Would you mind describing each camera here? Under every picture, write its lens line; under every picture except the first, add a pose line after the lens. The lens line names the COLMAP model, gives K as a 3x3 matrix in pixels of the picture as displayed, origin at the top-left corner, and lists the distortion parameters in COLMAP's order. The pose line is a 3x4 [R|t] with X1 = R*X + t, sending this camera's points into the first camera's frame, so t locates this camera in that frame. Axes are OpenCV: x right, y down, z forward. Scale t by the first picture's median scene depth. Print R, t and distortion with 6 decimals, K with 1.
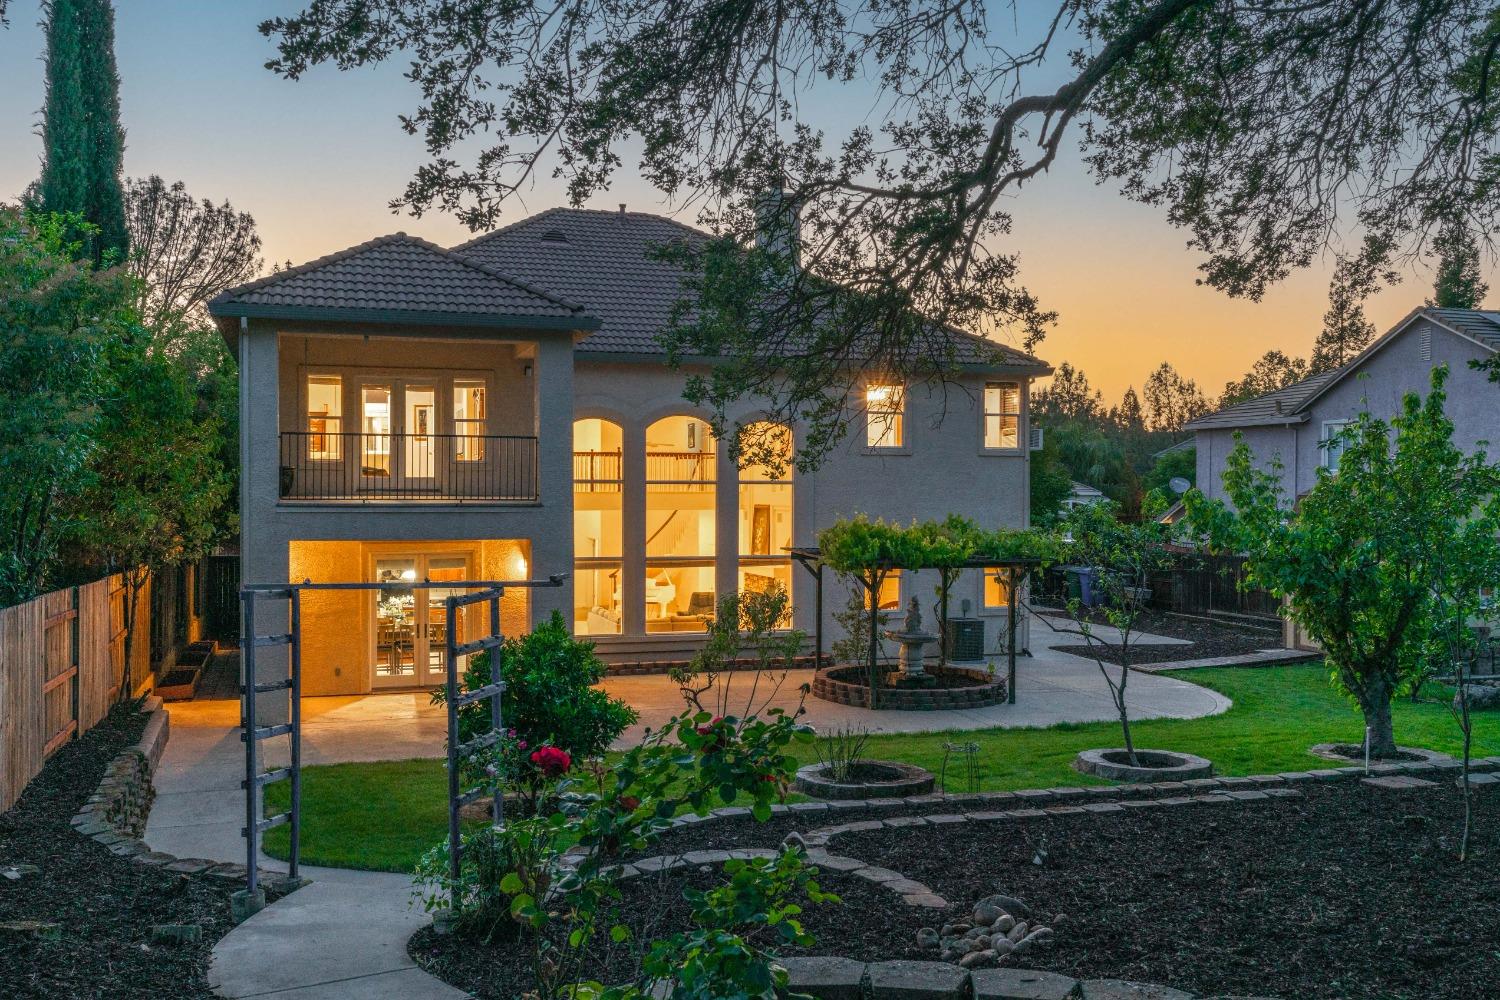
lens RADIAL K [[1383.8, 0, 750.0], [0, 1383.8, 500.0], [0, 0, 1]] dist [0.007345, 0.009839]
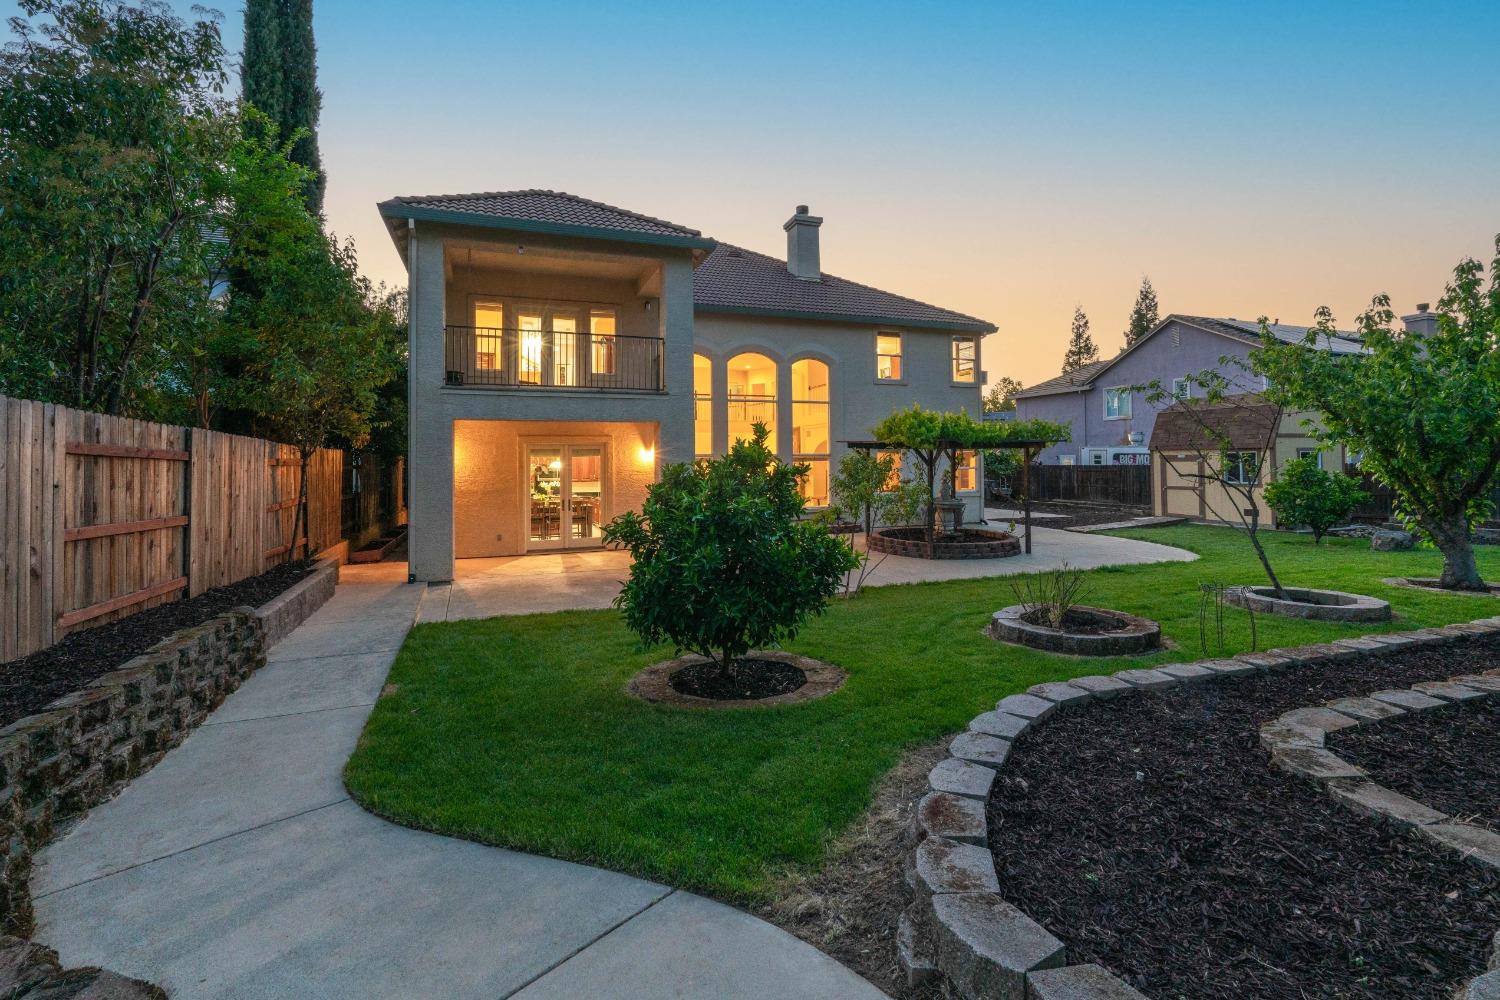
lens RADIAL K [[684.3, 0, 753.1], [0, 684.3, 445.1], [0, 0, 1]] dist [-0.003706, 0.000213]
pose [[0.998751, -0.009693, 0.049019, -0.098462], [0.011226, 0.999454, -0.031084, 0.062768], [-0.048691, 0.031595, 0.998314, 0.371139]]
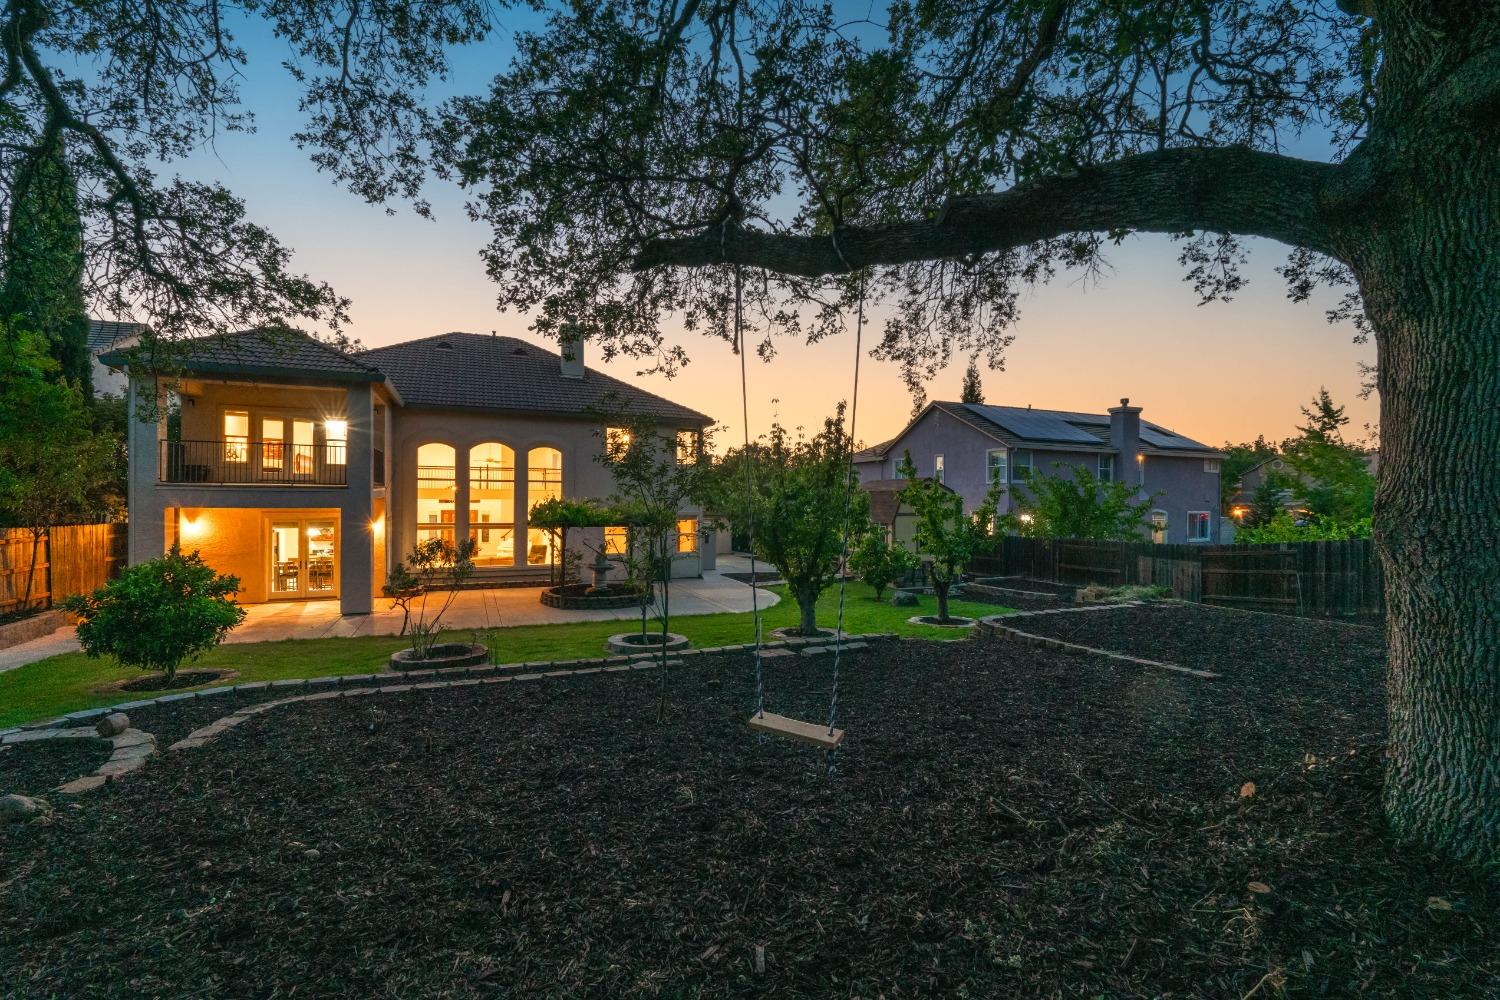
lens RADIAL K [[658.1, 0, 750.0], [0, 658.1, 500.0], [0, 0, 1]] dist [-0.004958, 0.000724]
pose [[0.995700, 0.004220, 0.092542, 0.235812], [-0.003128, 0.999924, -0.011939, 0.024557], [-0.092586, 0.011598, 0.995637, 0.161155]]
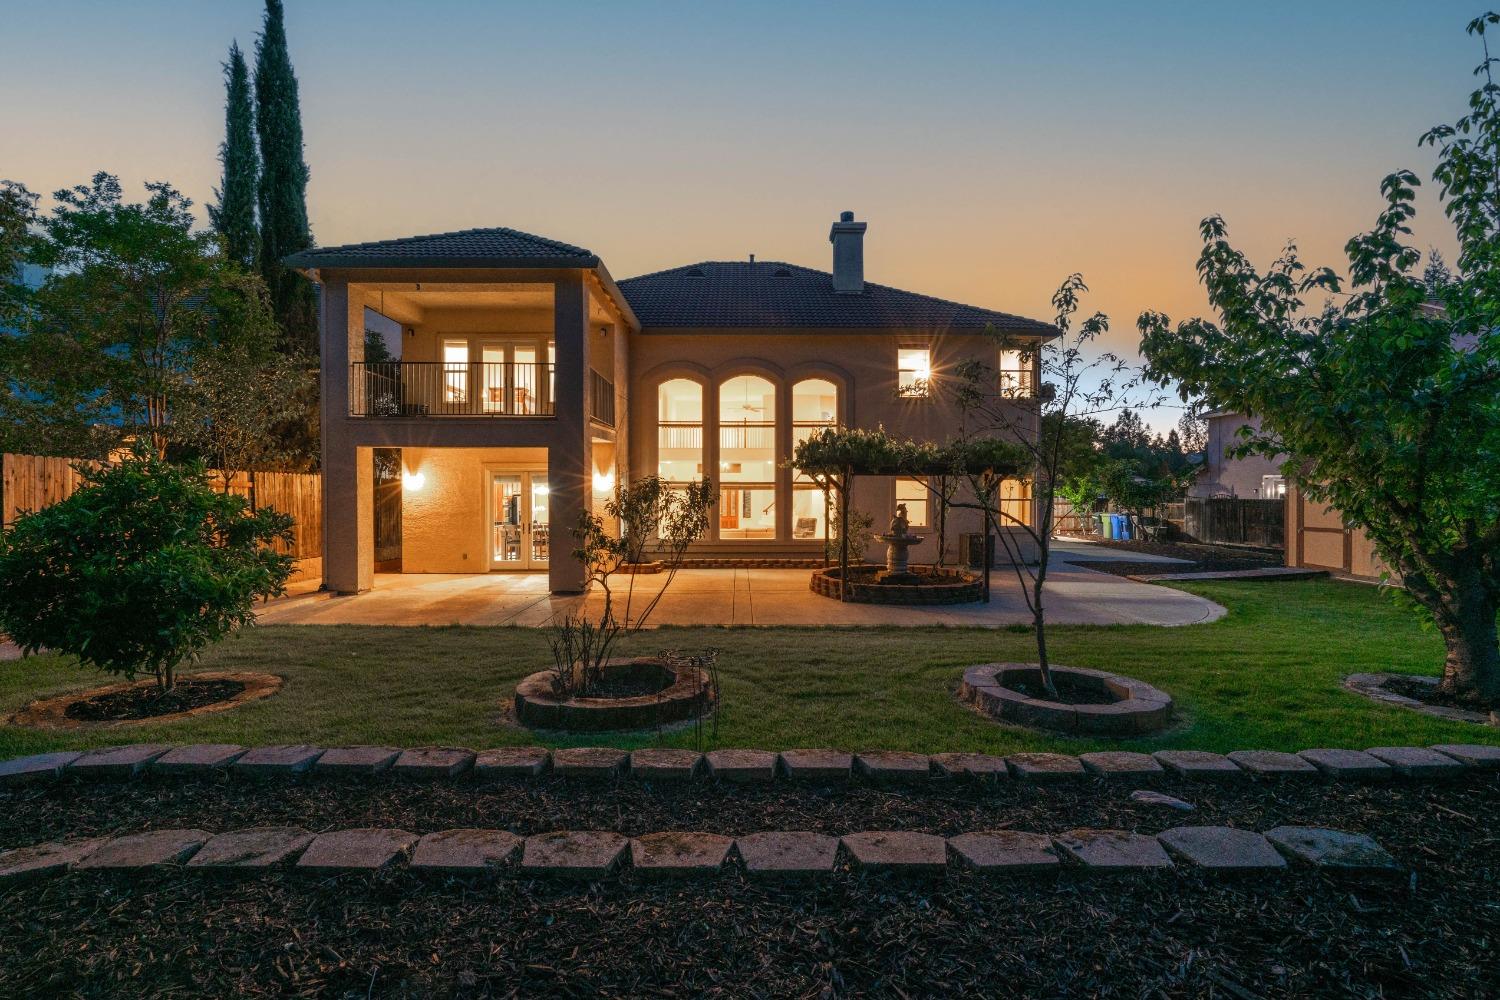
lens RADIAL K [[672.2, 0, 750.0], [0, 672.2, 500.0], [0, 0, 1]] dist [-0.004012, -0.000290]
pose [[0.955855, 0.000926, -0.293836, 0.167509], [-0.000649, 0.999999, 0.001038, 0.068207], [0.293837, -0.000802, 0.955855, 0.455110]]
